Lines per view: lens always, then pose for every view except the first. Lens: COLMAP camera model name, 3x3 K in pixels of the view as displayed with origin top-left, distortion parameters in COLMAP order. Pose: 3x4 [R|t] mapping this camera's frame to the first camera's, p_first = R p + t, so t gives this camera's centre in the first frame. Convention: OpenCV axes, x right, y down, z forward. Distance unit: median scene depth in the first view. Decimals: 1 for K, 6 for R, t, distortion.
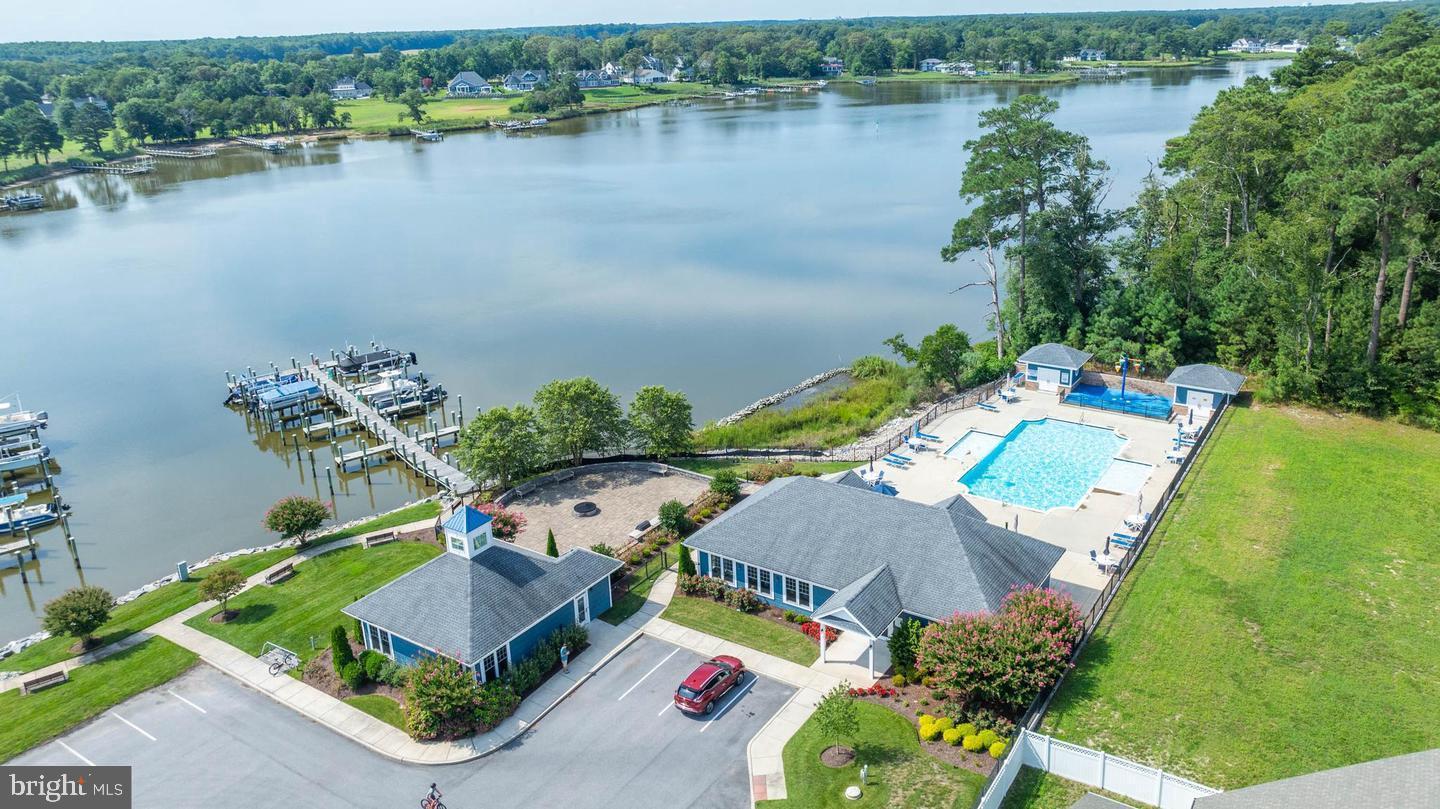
lens RADIAL K [[1025.7, 0, 718.8], [0, 1025.7, 402.5], [0, 0, 1]] dist [-0.021927, -0.001981]
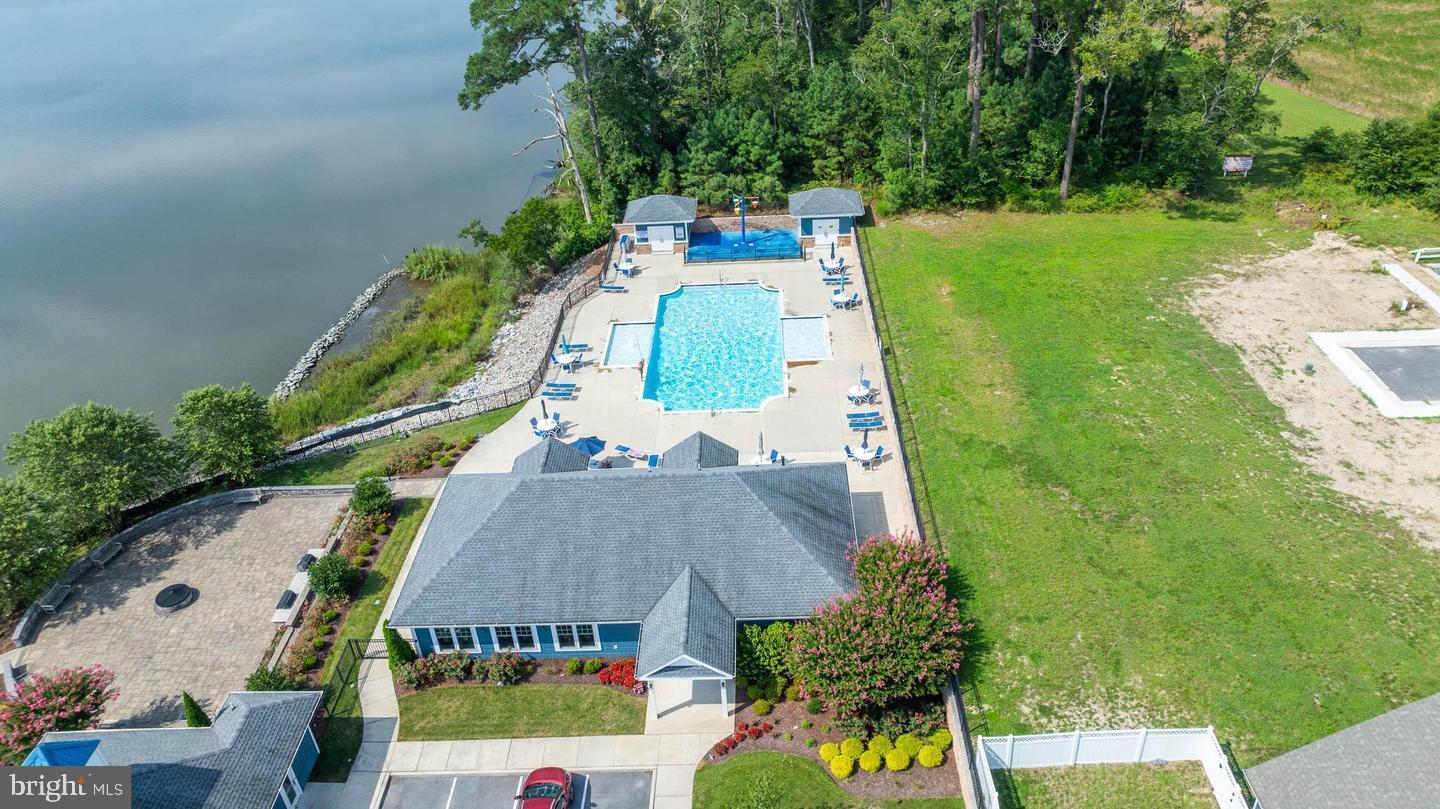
lens RADIAL K [[1025.7, 0, 738.4], [0, 1025.7, 465.3], [0, 0, 1]] dist [-0.021927, -0.001981]
pose [[0.836739, -0.322135, 0.442827, -0.082646], [0.213750, 0.936651, 0.277480, -0.080931], [-0.504161, -0.137524, 0.852590, 0.231902]]
